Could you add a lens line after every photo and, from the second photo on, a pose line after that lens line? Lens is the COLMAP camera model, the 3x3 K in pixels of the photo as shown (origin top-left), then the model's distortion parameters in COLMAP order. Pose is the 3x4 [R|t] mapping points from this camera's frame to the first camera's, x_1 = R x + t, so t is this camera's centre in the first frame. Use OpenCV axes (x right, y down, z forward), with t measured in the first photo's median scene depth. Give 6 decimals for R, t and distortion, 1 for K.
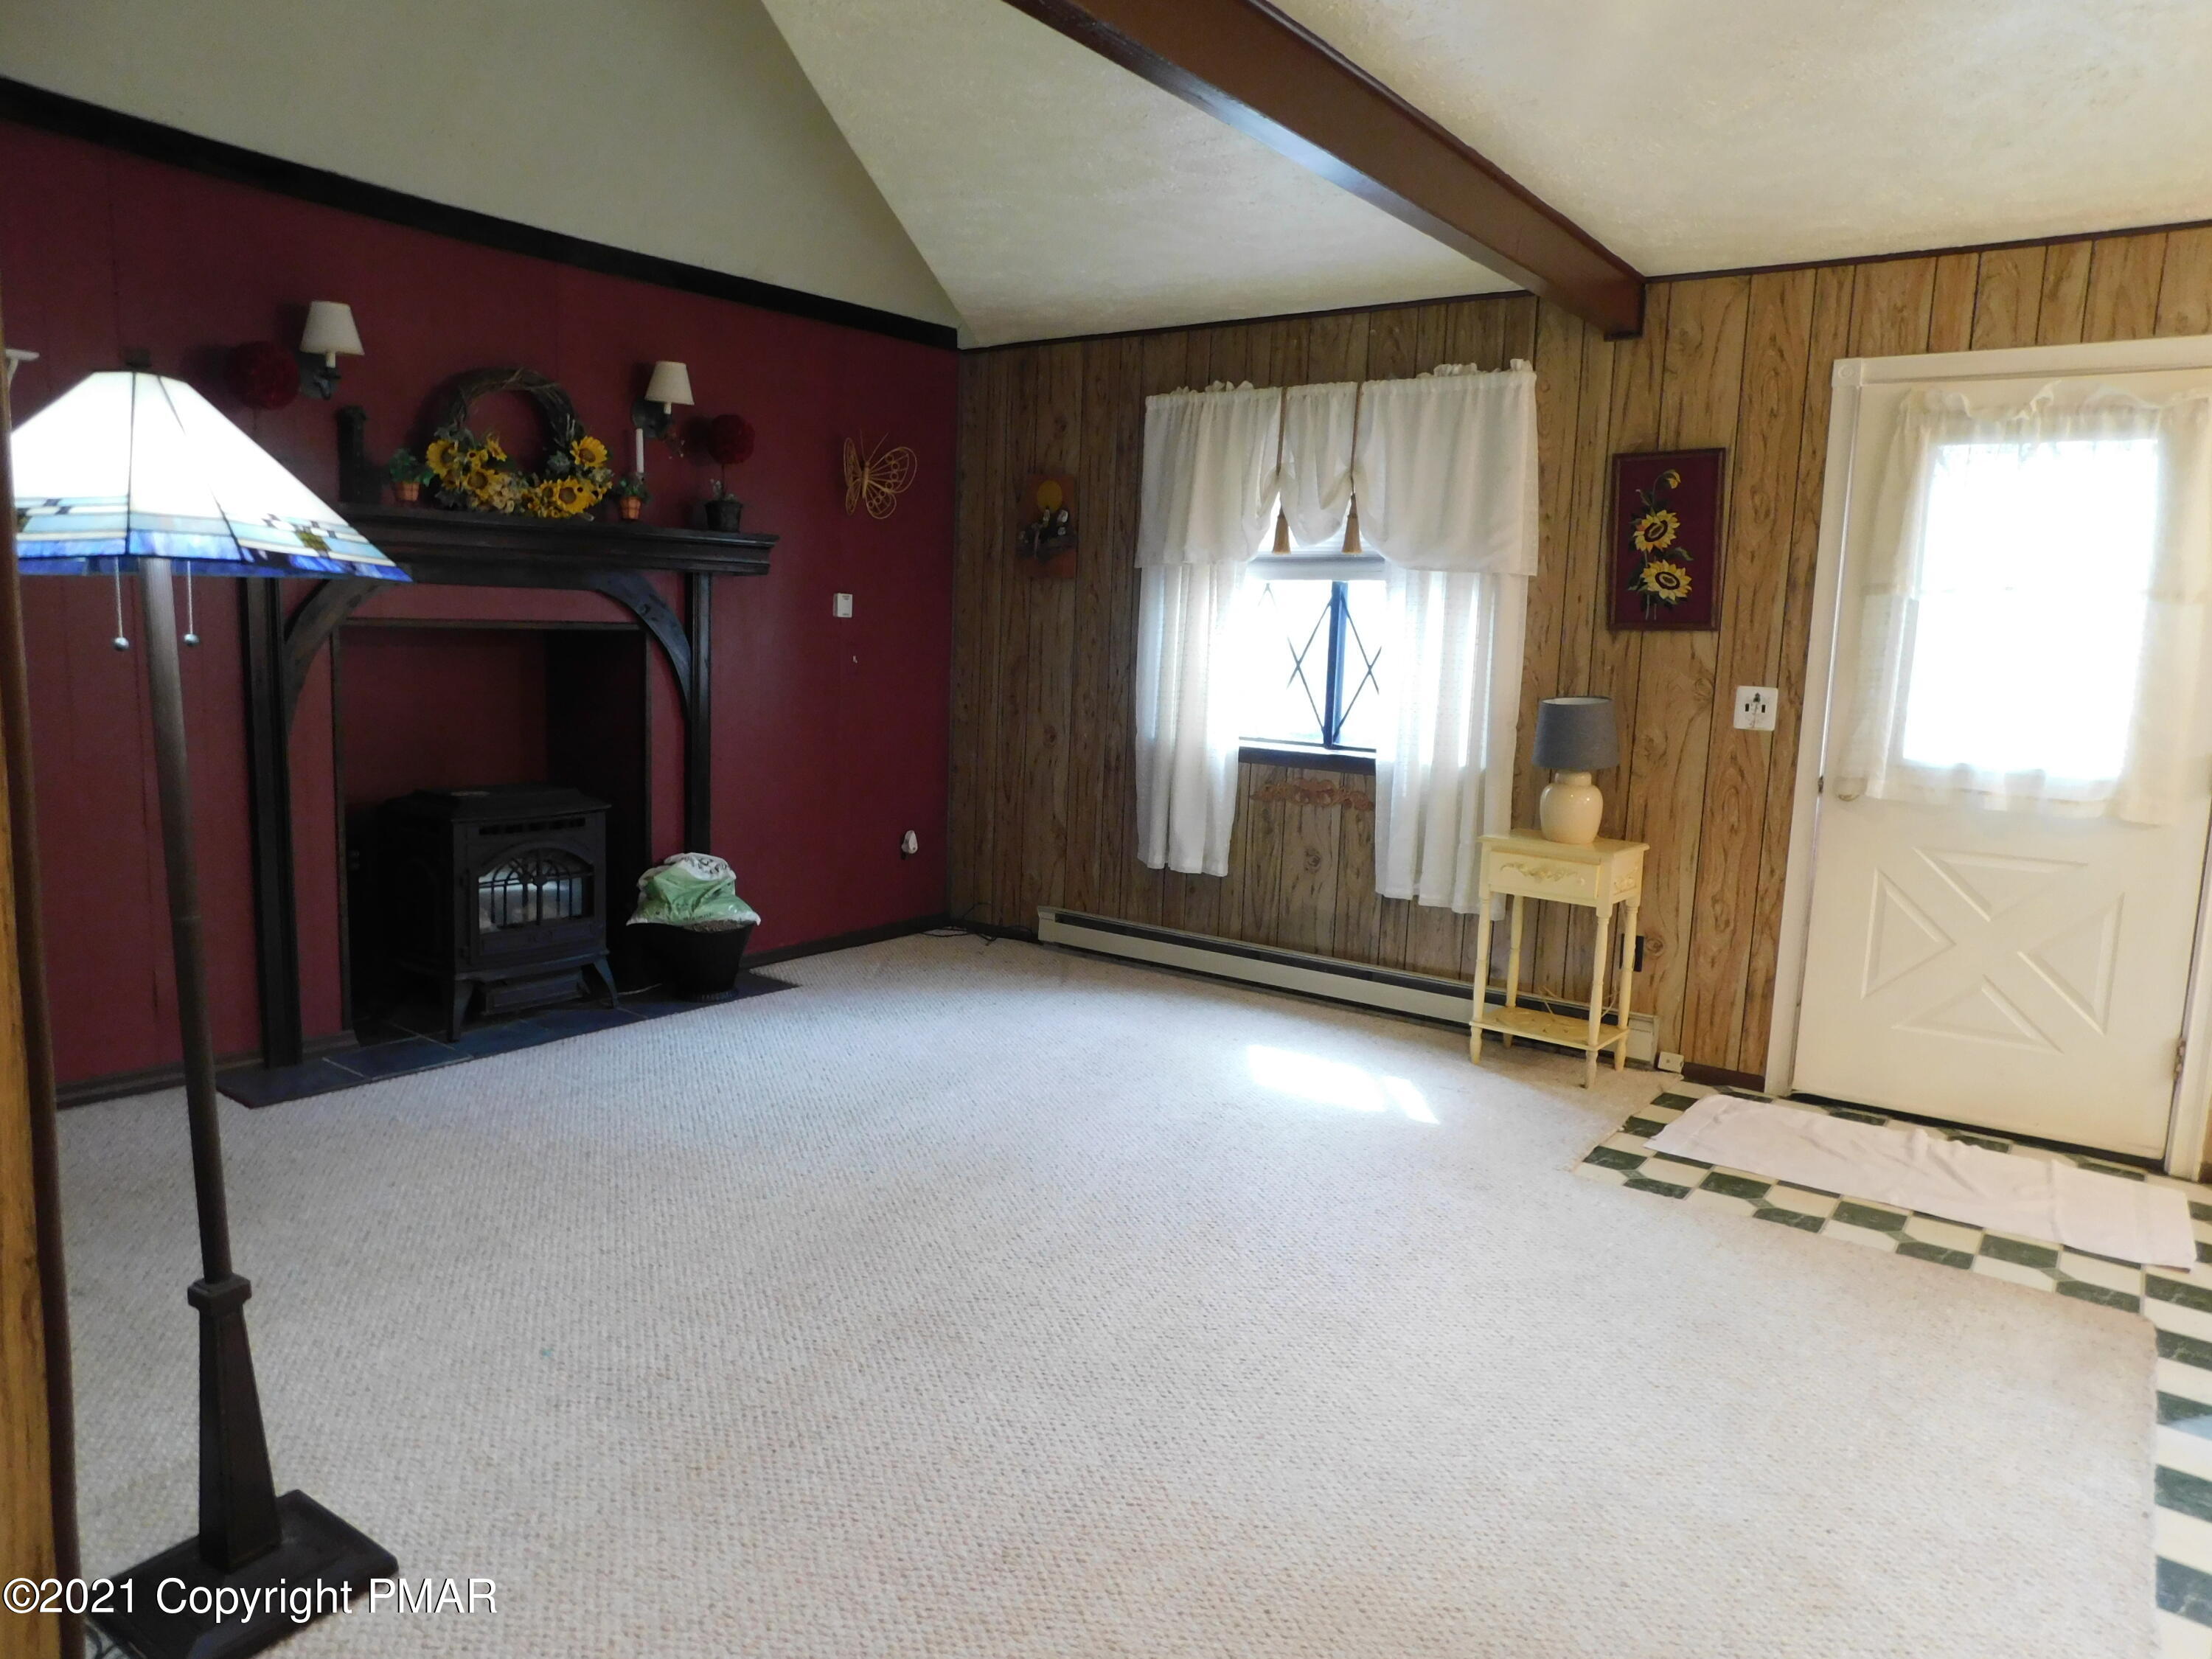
lens RADIAL K [[1462.1, 0, 1108.4], [0, 1462.1, 817.7], [0, 0, 1]] dist [-0.073496, 0.058519]
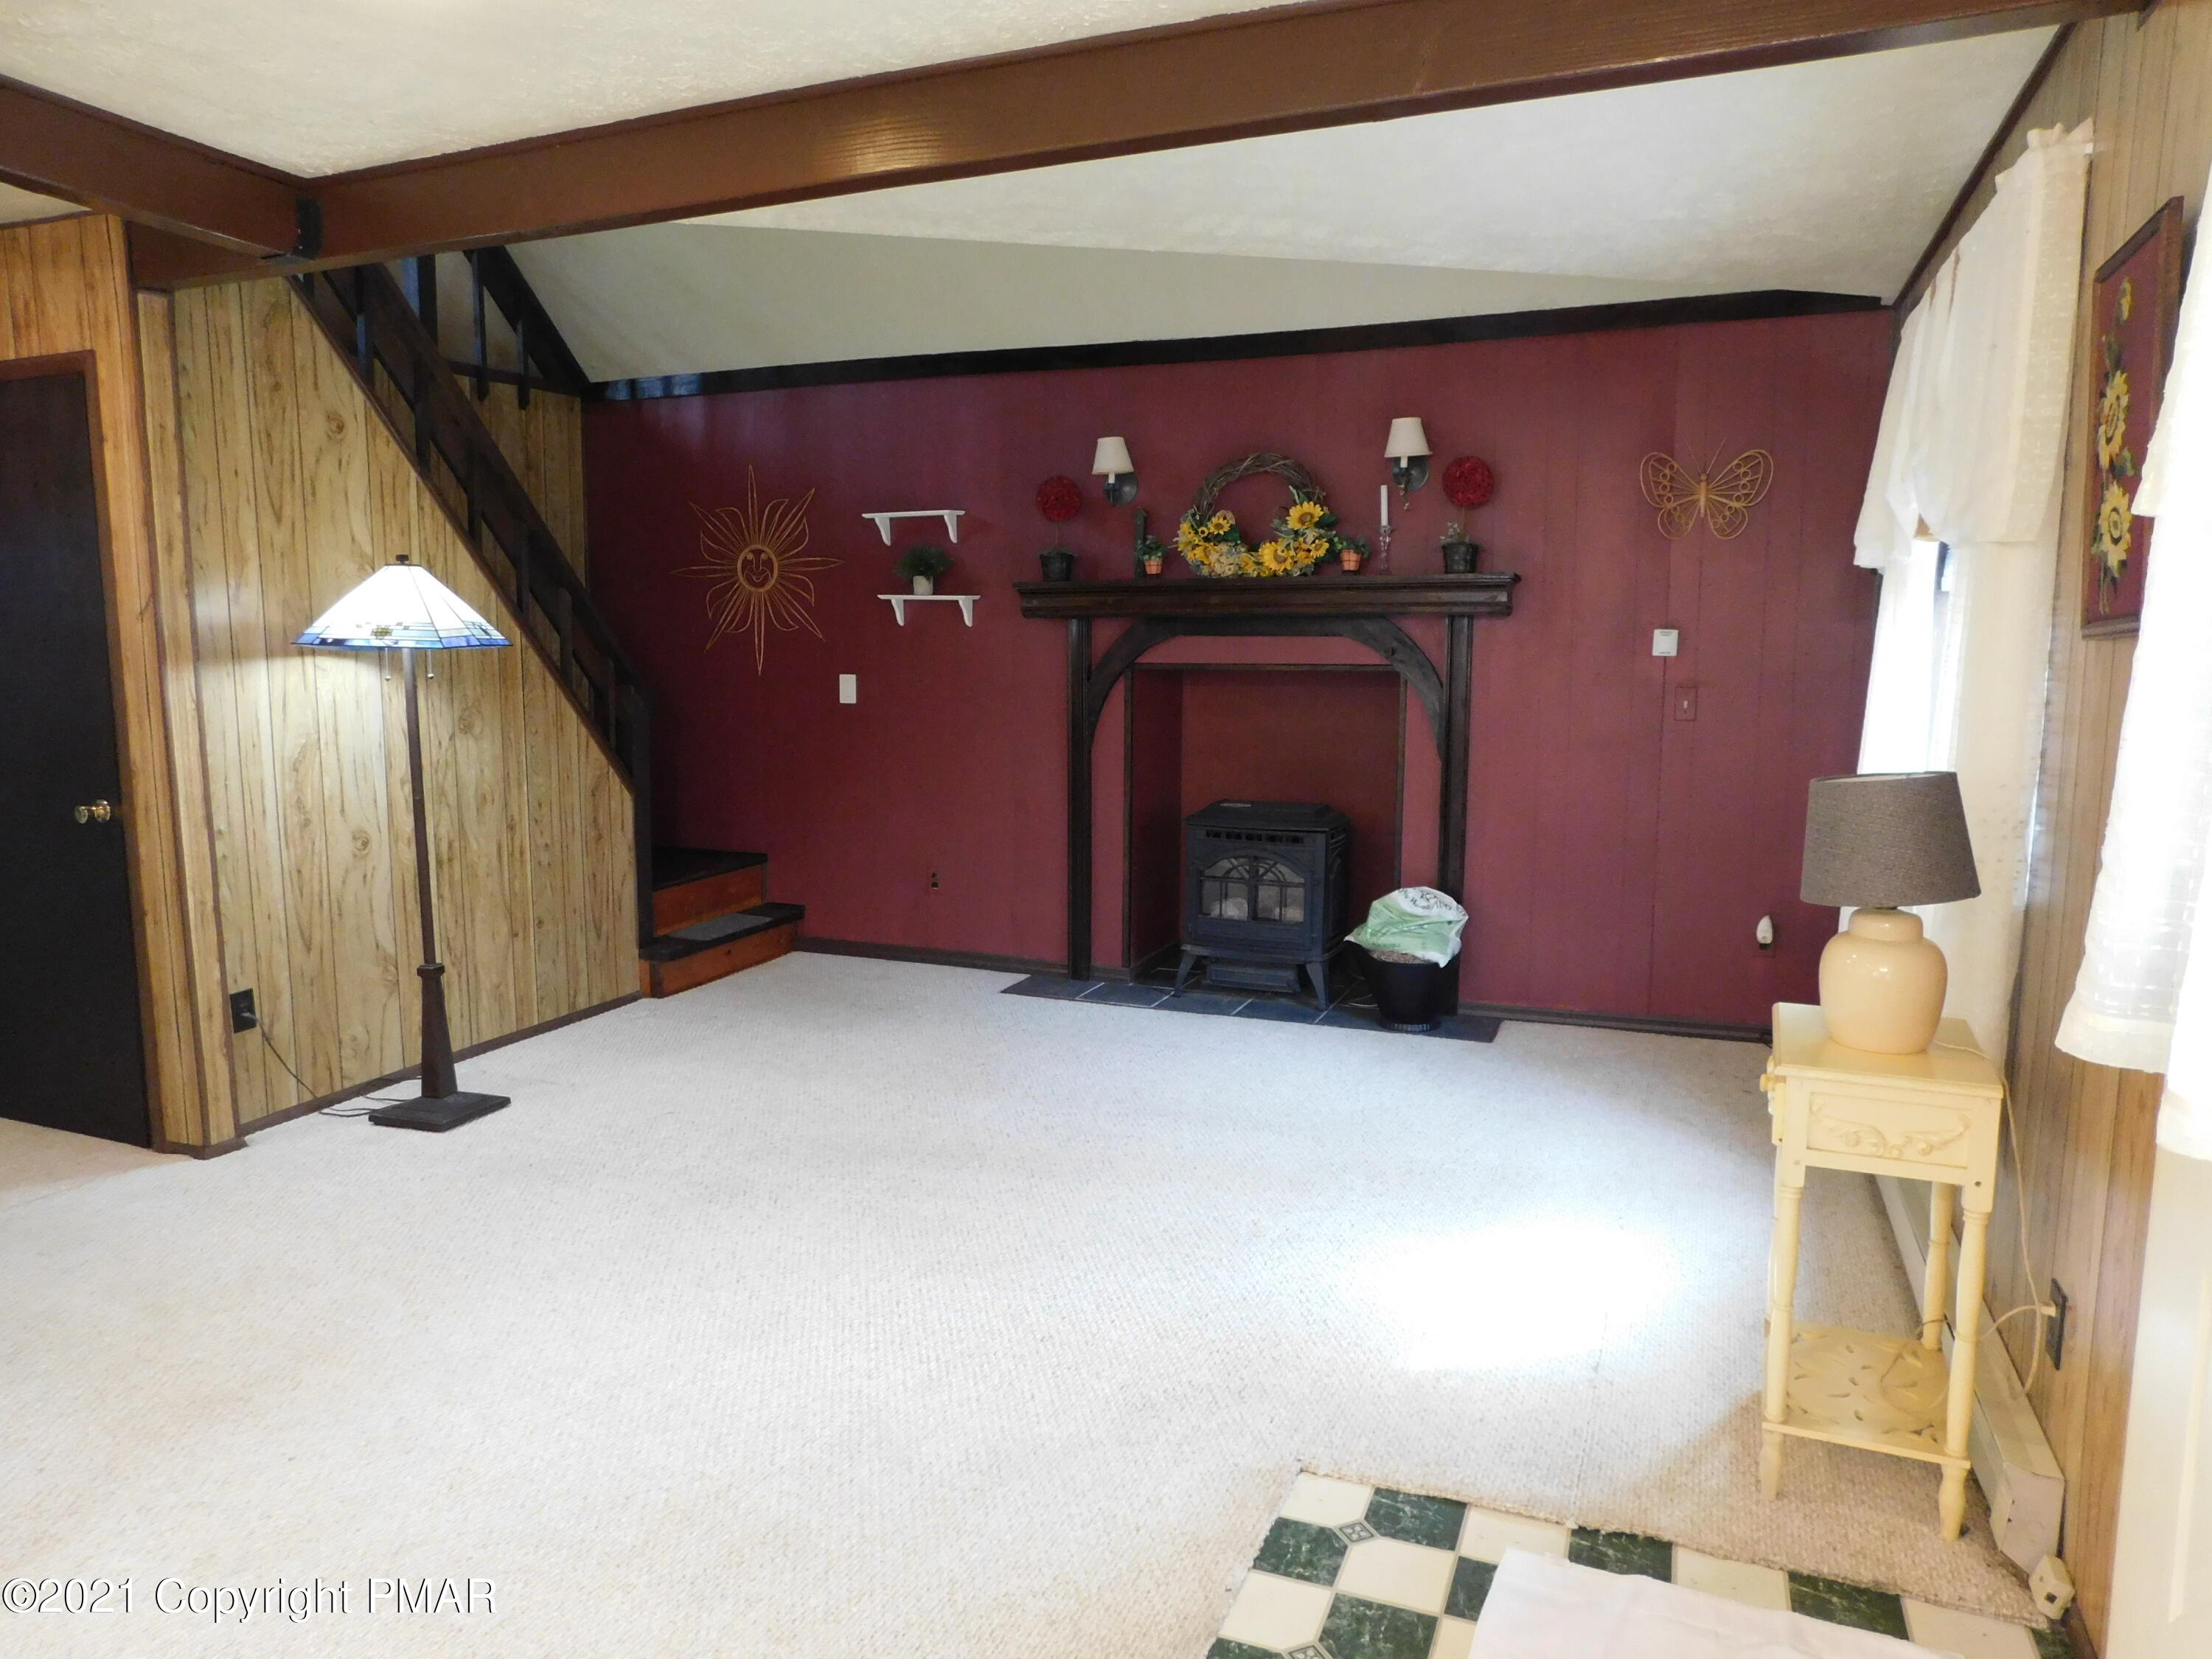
lens RADIAL K [[1462.1, 0, 1108.4], [0, 1462.1, 817.7], [0, 0, 1]] dist [-0.073496, 0.058519]
pose [[0.251339, 0.080767, -0.964523, 0.676170], [-0.118838, 0.991548, 0.052062, -0.053655], [0.960576, 0.101536, 0.258813, 0.533618]]
